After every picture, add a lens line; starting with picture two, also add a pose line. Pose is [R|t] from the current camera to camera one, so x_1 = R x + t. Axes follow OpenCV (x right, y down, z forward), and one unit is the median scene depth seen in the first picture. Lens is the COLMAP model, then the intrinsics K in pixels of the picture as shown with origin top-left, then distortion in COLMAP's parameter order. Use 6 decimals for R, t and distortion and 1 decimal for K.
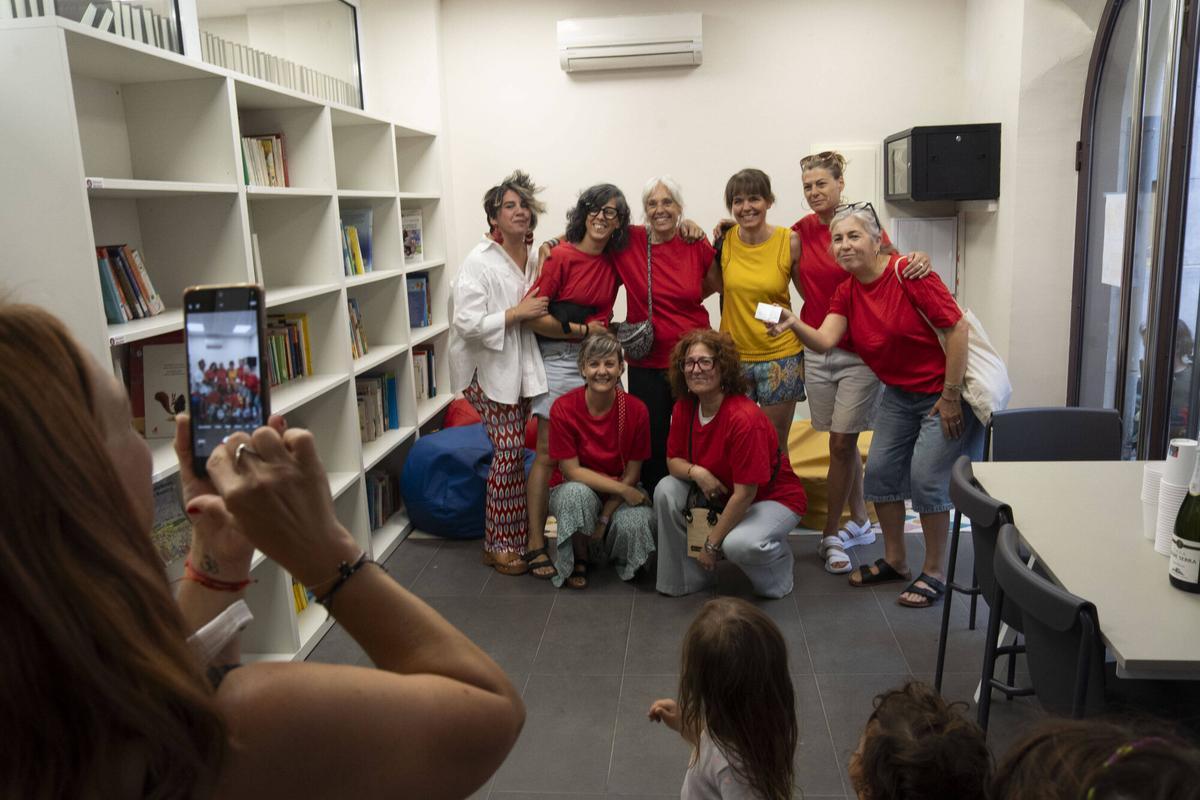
lens RADIAL K [[823.2, 0, 600.0], [0, 823.2, 400.0], [0, 0, 1]] dist [-0.124553, 0.064195]
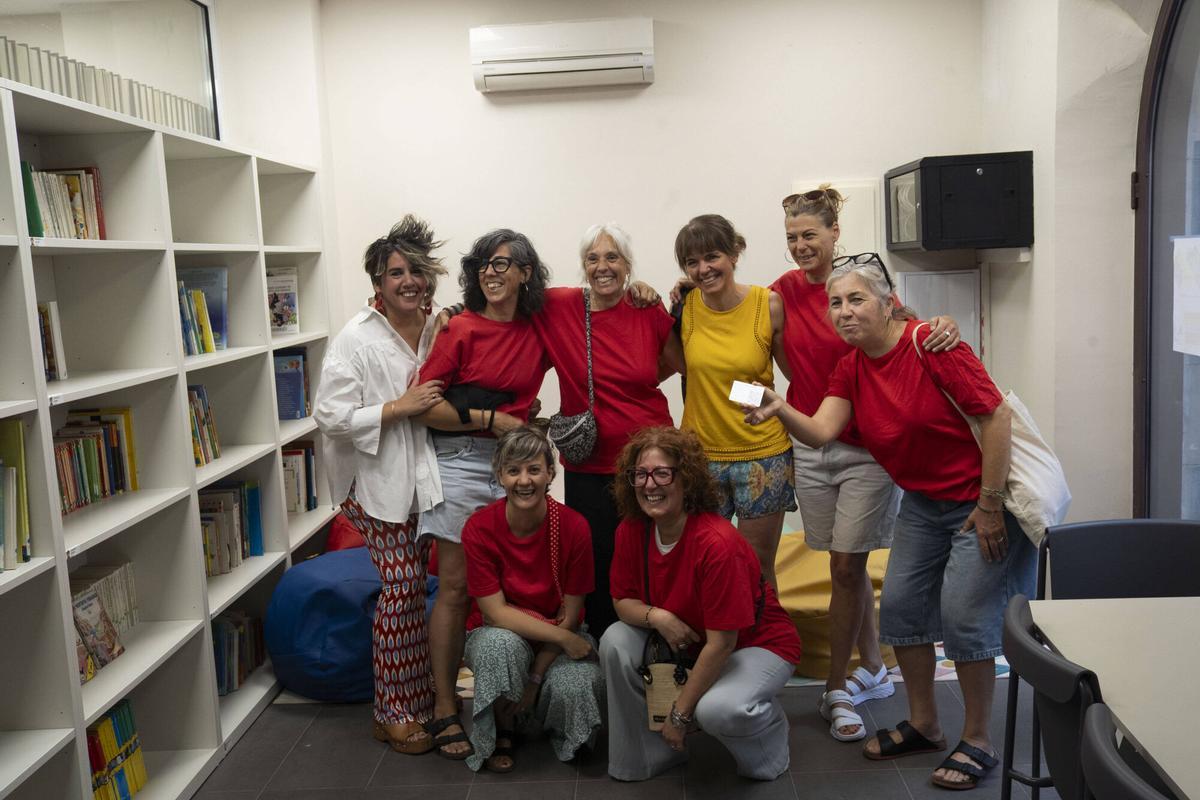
lens RADIAL K [[977.6, 0, 600.0], [0, 977.6, 400.0], [0, 0, 1]] dist [-0.122335, 0.100048]
pose [[0.998370, -0.013944, 0.055336, 0.019710], [0.018824, 0.995883, -0.088675, -0.026998], [-0.053872, 0.089572, 0.994522, 0.103638]]
